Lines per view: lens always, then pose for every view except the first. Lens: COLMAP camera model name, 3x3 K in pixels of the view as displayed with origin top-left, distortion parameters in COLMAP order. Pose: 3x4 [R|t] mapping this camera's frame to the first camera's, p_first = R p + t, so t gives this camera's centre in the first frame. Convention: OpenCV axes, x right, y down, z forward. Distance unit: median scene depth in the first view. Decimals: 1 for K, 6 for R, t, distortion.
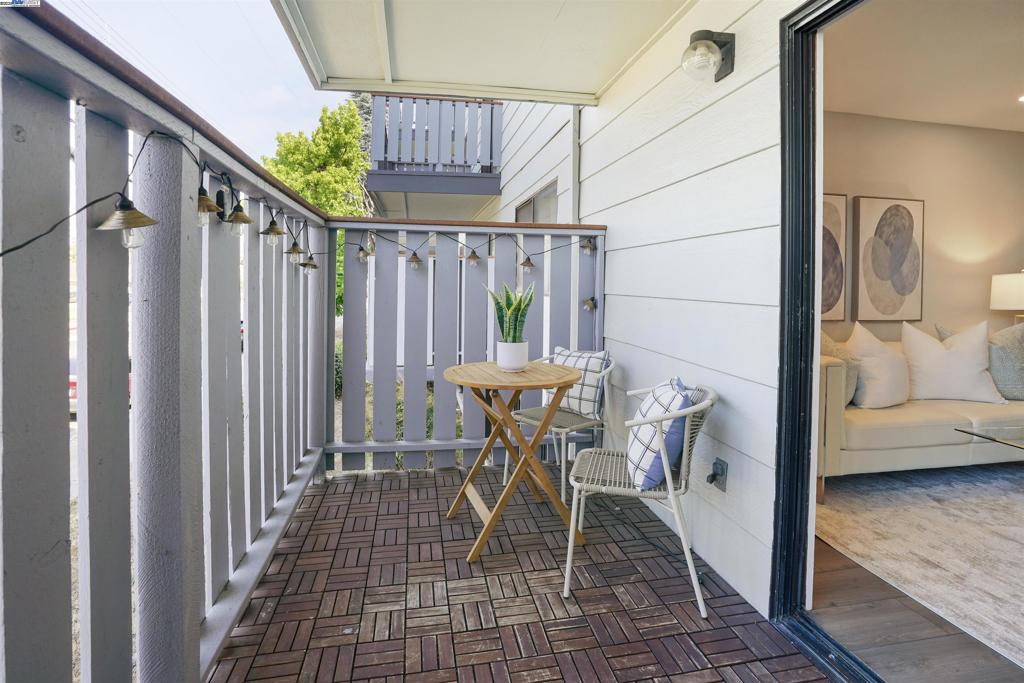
lens RADIAL K [[496.1, 0, 511.2], [0, 496.1, 280.5], [0, 0, 1]] dist [-0.067407, 0.028749]
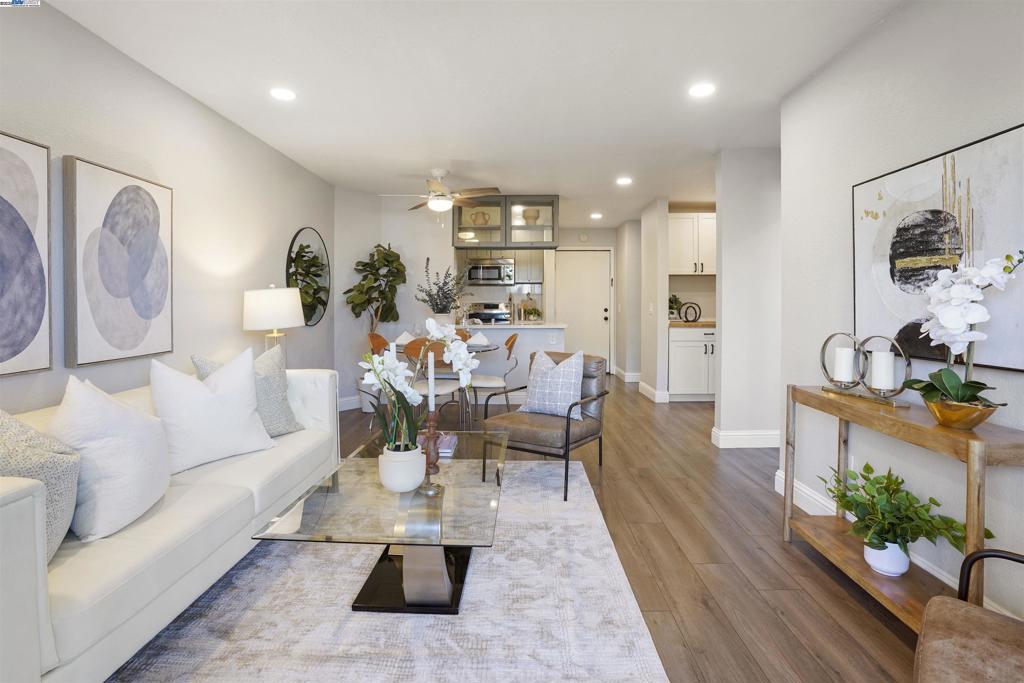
lens RADIAL K [[486.3, 0, 505.5], [0, 486.3, 307.6], [0, 0, 1]] dist [-0.060487, 0.024639]
pose [[0.217932, -0.028497, 0.975548, 0.263090], [0.008630, 0.999591, 0.027272, 0.000159], [-0.975926, 0.002476, 0.218089, 0.348705]]
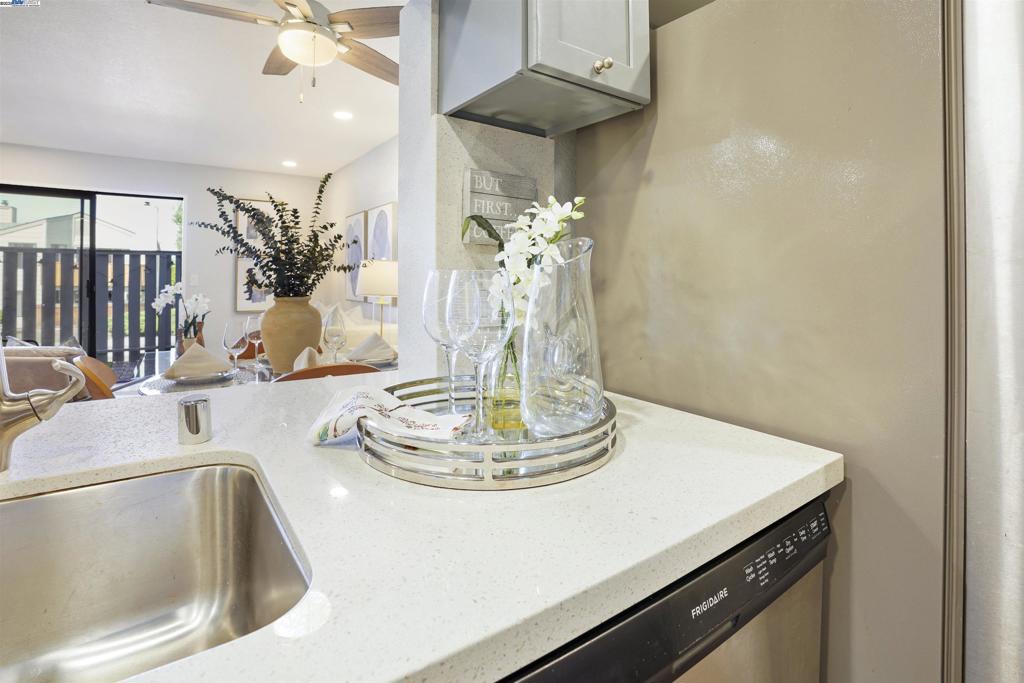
lens RADIAL K [[493.0, 0, 510.0], [0, 493.0, 275.0], [0, 0, 1]] dist [-0.082052, 0.026846]
pose [[0.414365, -0.019166, -0.909909, 2.102886], [-0.001200, 0.999766, -0.021605, 0.035370], [0.910110, 0.010045, 0.414245, 0.787845]]
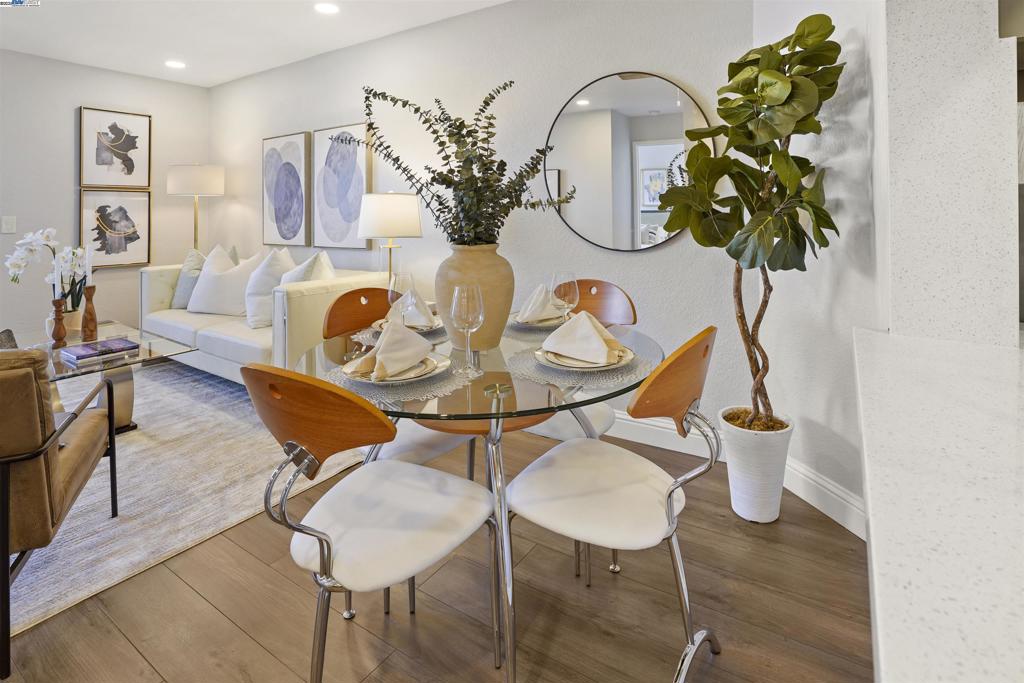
lens RADIAL K [[508.2, 0, 517.8], [0, 508.2, 199.5], [0, 0, 1]] dist [-0.038819, 0.002074]
pose [[0.716274, -0.039791, -0.696684, 1.805813], [0.023095, 0.999178, -0.033323, 0.025644], [0.697437, 0.007778, 0.716604, 0.507239]]
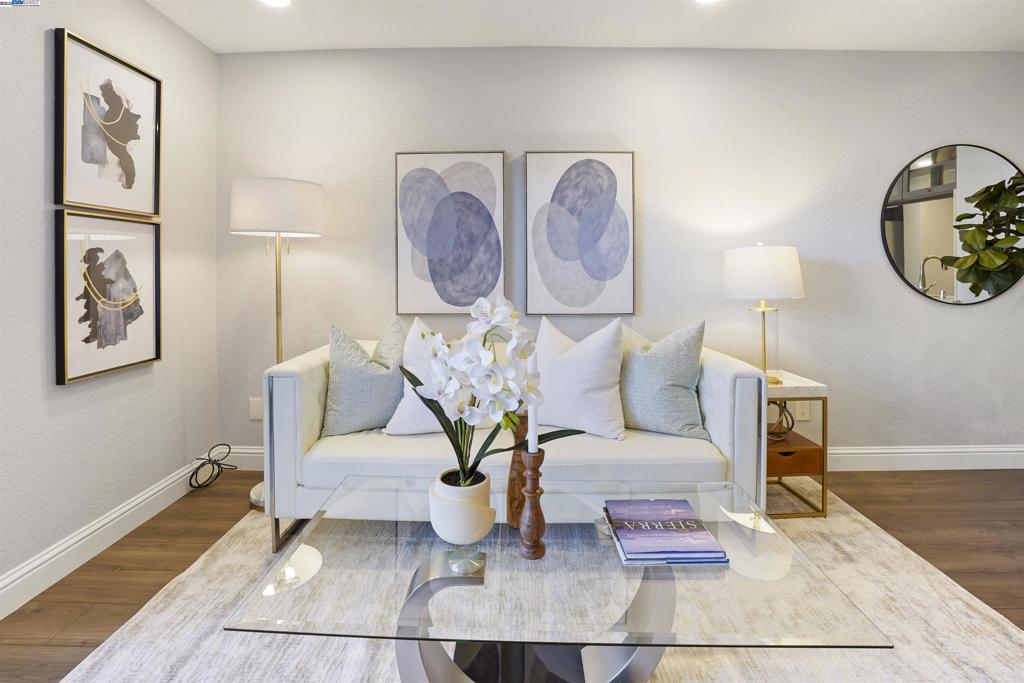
lens RADIAL K [[493.0, 0, 510.0], [0, 493.0, 275.0], [0, 0, 1]] dist [-0.082052, 0.026846]
pose [[0.980018, -0.015461, -0.198305, 0.840385], [0.018064, 0.999773, 0.011324, 0.011392], [0.198085, -0.014679, 0.980075, 0.226883]]
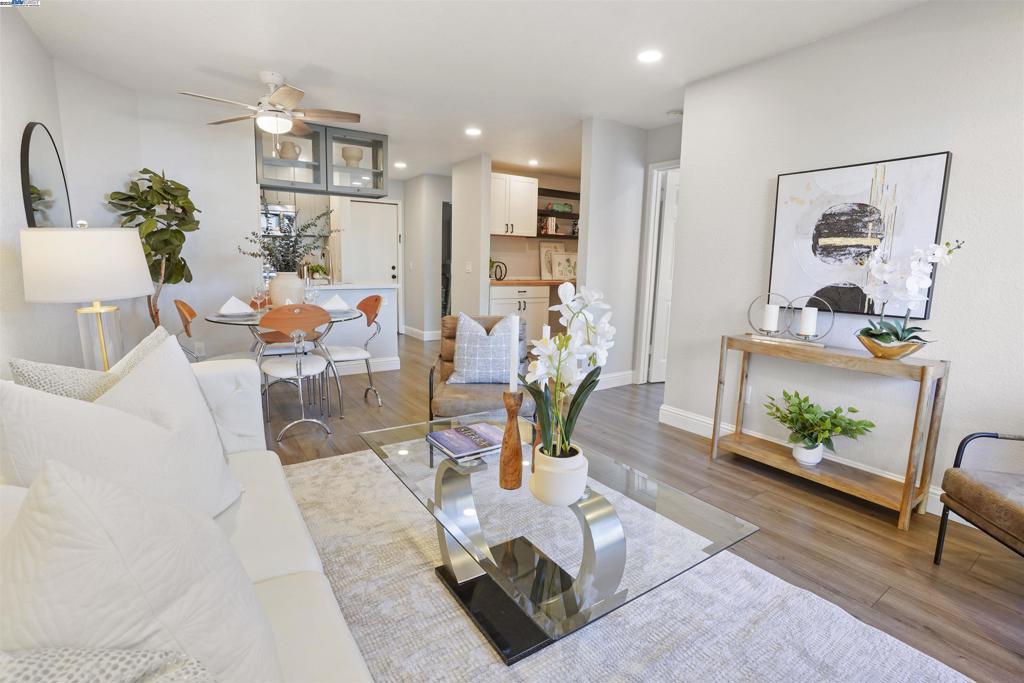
lens RADIAL K [[473.2, 0, 506.4], [0, 473.2, 339.6], [0, 0, 1]] dist [-0.067910, 0.025816]
pose [[-0.387564, -0.175449, 0.904993, 0.418652], [-0.026858, 0.983454, 0.179158, 0.003410], [-0.921452, 0.045129, -0.385863, 0.756983]]
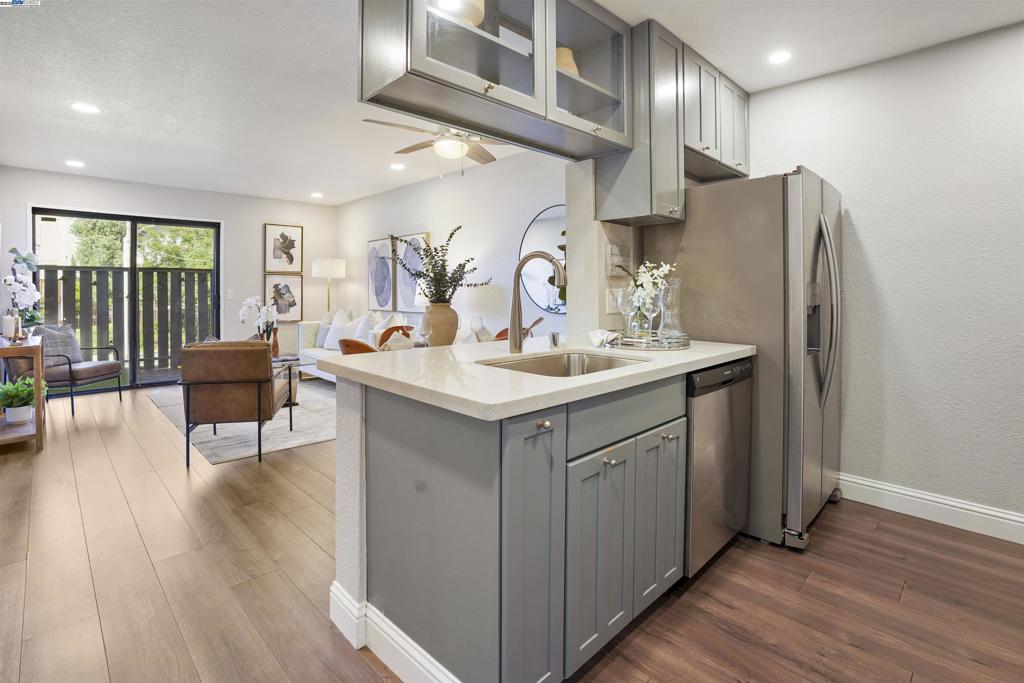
lens RADIAL K [[490.0, 0, 509.3], [0, 490.0, 295.7], [0, 0, 1]] dist [-0.077962, 0.028035]
pose [[0.546478, -0.008960, -0.837425, 2.321556], [0.005566, 0.999960, -0.007068, 0.041929], [0.837455, -0.000798, 0.546506, 0.398596]]
